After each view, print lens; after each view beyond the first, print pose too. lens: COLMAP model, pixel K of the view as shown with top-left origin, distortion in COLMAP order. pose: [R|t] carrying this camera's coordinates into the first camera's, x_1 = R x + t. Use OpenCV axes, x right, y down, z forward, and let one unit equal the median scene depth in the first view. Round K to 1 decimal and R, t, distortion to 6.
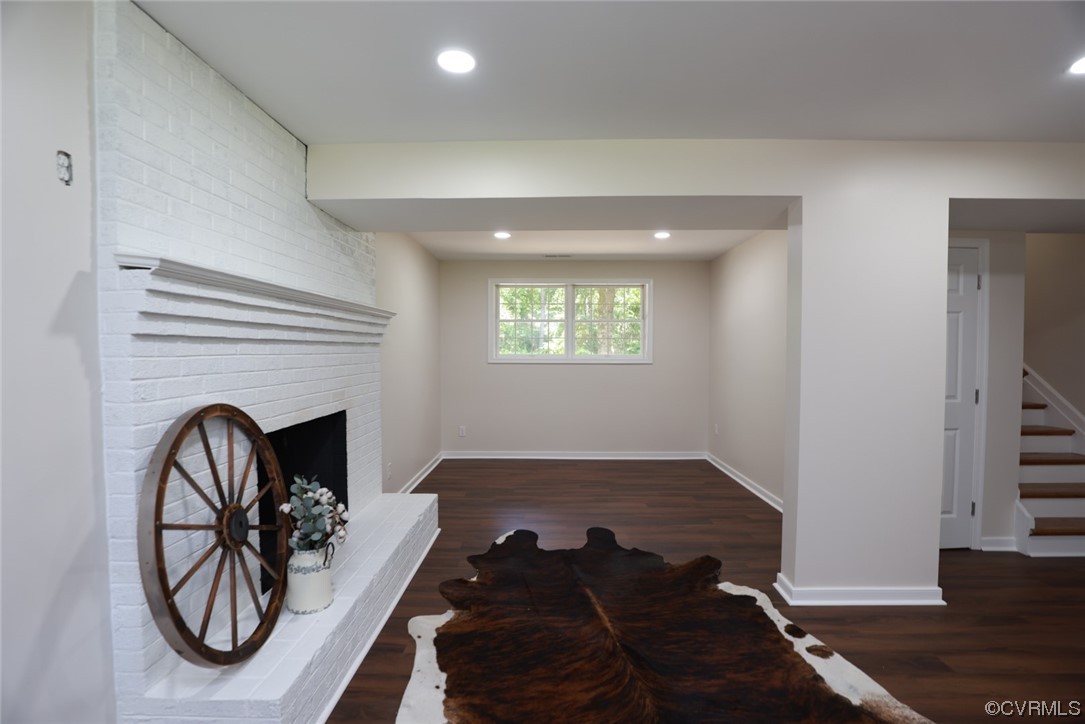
lens RADIAL K [[495.1, 0, 542.1], [0, 495.1, 363.9], [0, 0, 1]] dist [-0.037659, 0.007662]
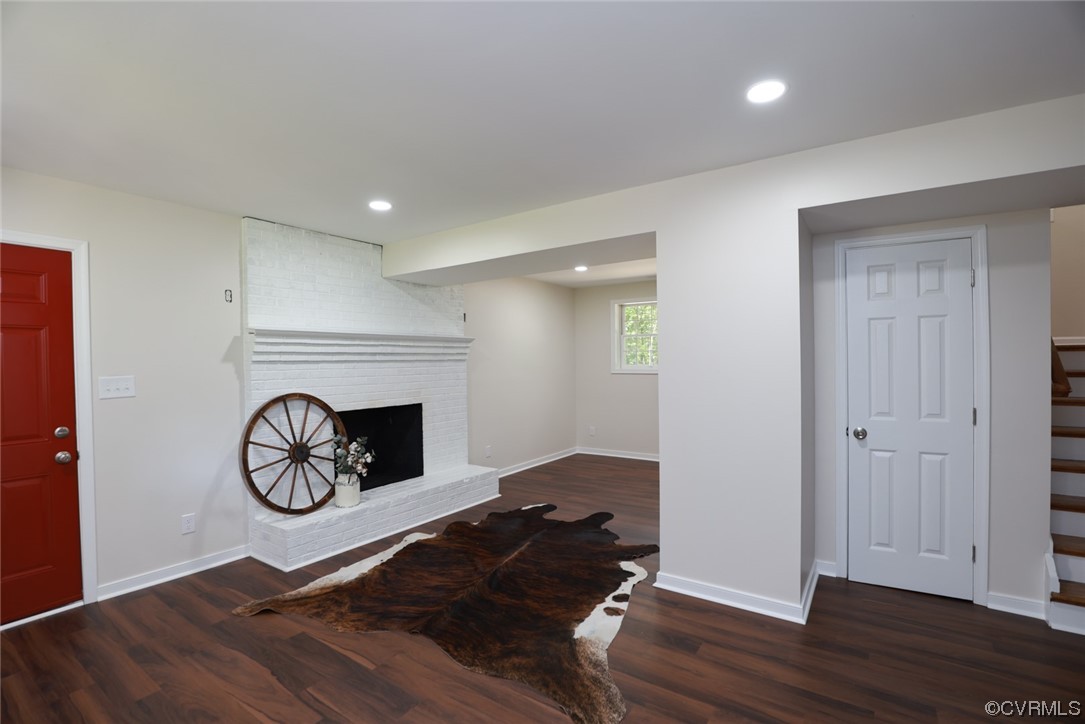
lens RADIAL K [[495.1, 0, 544.0], [0, 495.1, 363.7], [0, 0, 1]] dist [-0.037659, 0.007662]
pose [[0.834612, -0.007213, -0.550791, 0.944416], [-0.003221, 0.999833, -0.017976, -0.006461], [0.550829, 0.016777, 0.834450, -0.117614]]
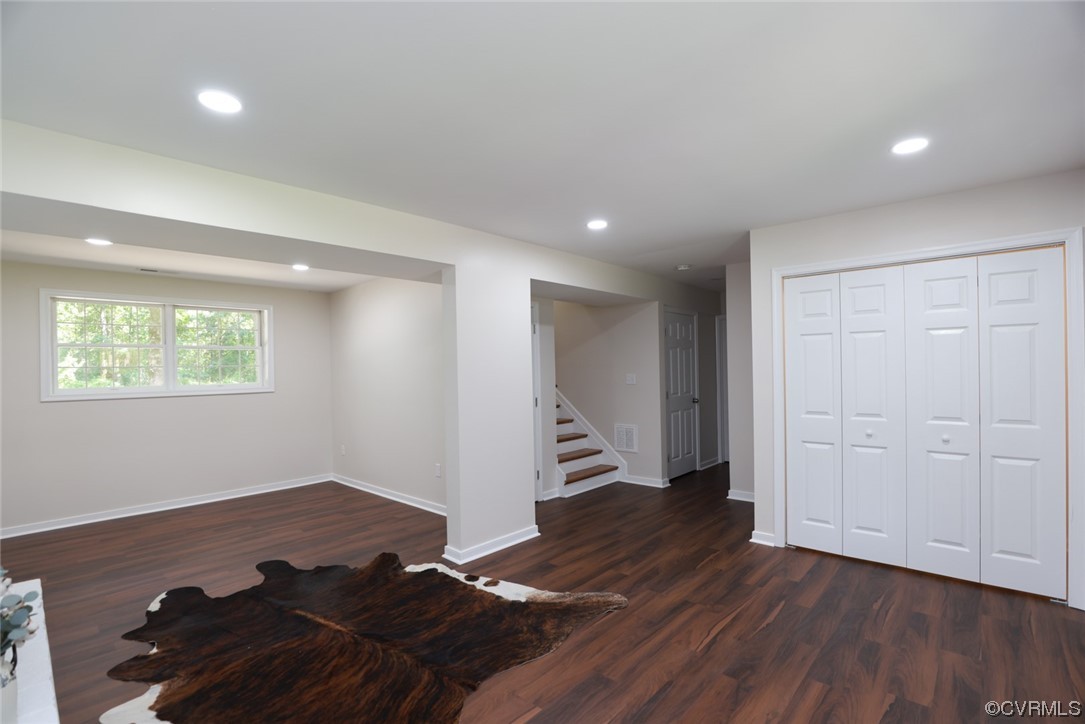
lens RADIAL K [[495.1, 0, 544.4], [0, 495.1, 368.9], [0, 0, 1]] dist [-0.037659, 0.007662]
pose [[0.662182, -0.014847, 0.749196, -0.351362], [0.043656, 0.998870, -0.018791, -0.010844], [-0.748070, 0.045150, 0.662082, -0.103101]]
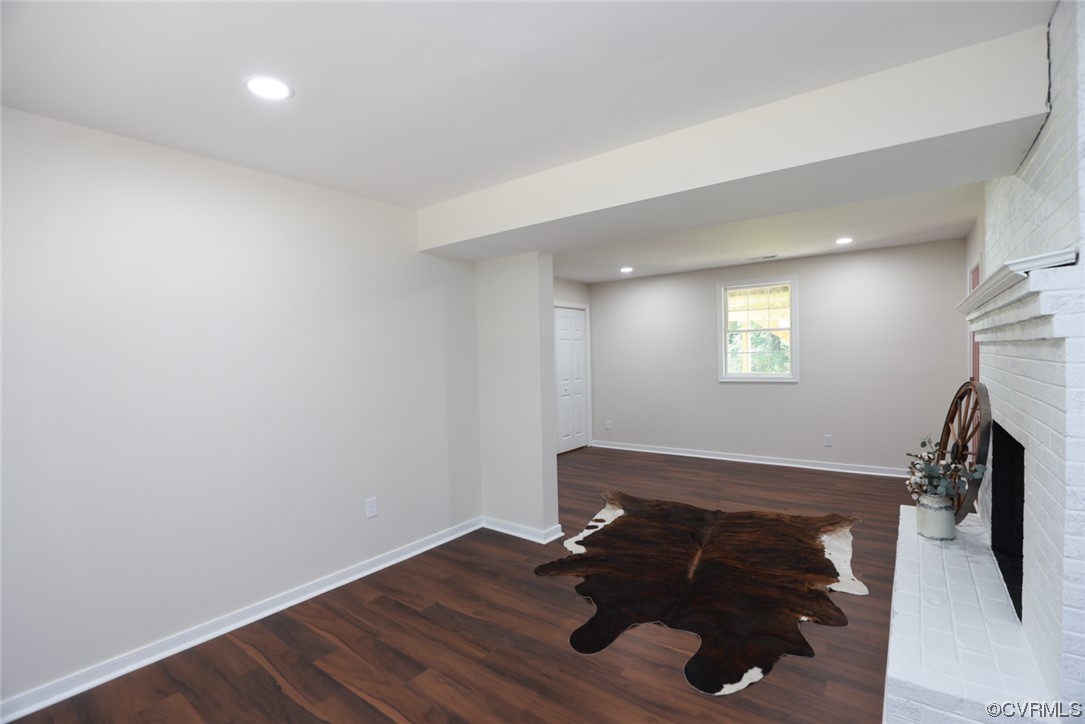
lens RADIAL K [[495.1, 0, 549.2], [0, 495.1, 366.2], [0, 0, 1]] dist [-0.037659, 0.007662]
pose [[-0.810686, 0.005553, 0.585454, -0.318206], [0.042754, 0.997847, 0.049738, -0.080654], [-0.583918, 0.065352, -0.809178, 2.199113]]
